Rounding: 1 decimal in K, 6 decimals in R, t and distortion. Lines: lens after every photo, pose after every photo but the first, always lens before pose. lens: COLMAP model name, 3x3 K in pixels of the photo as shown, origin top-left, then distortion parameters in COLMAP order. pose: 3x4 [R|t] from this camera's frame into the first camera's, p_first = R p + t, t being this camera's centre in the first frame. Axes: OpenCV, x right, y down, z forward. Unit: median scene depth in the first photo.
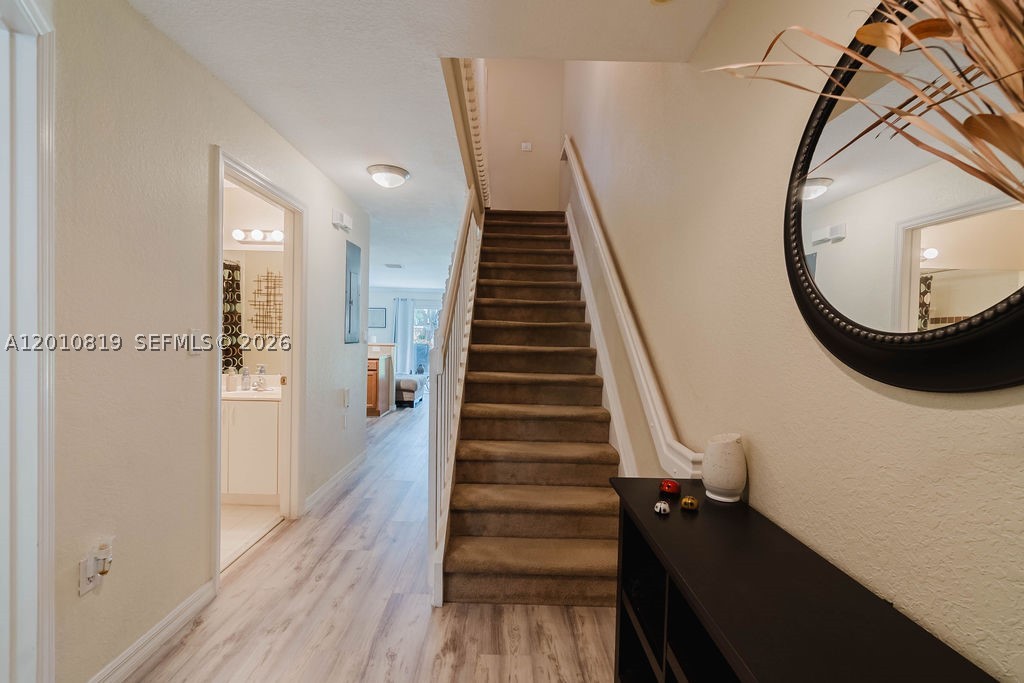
lens RADIAL K [[438.5, 0, 513.6], [0, 438.5, 347.7], [0, 0, 1]] dist [-0.013560, 0.001596]
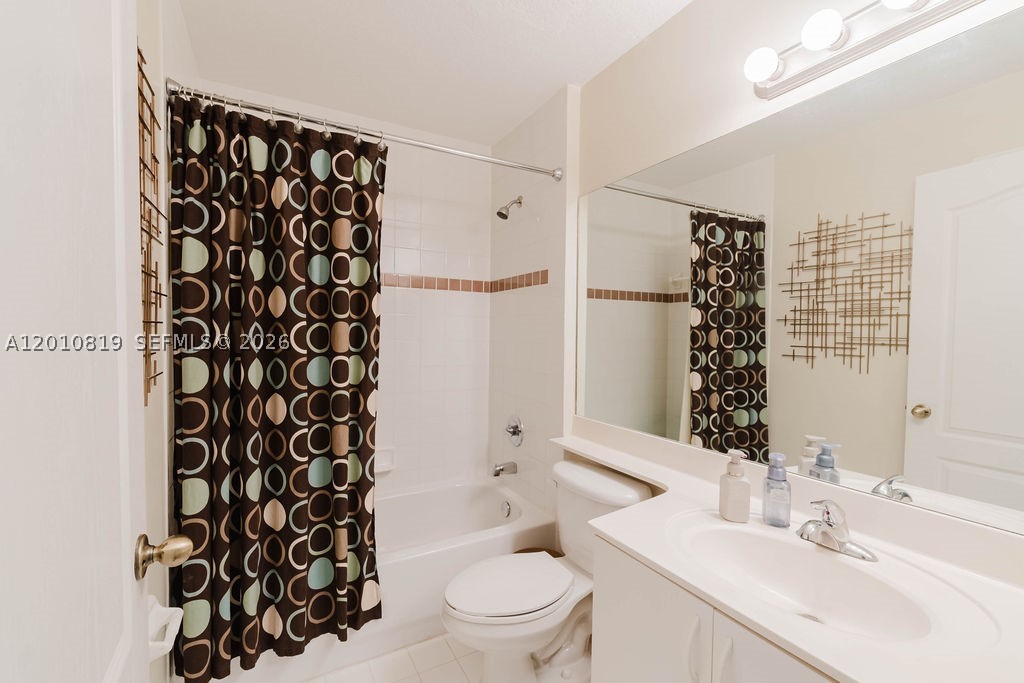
lens RADIAL K [[438.5, 0, 506.9], [0, 438.5, 342.3], [0, 0, 1]] dist [-0.013560, 0.001596]
pose [[0.461166, -0.000898, -0.887313, -0.289493], [-0.025104, 0.999586, -0.014059, -0.020564], [0.886959, 0.028759, 0.460953, 0.463092]]
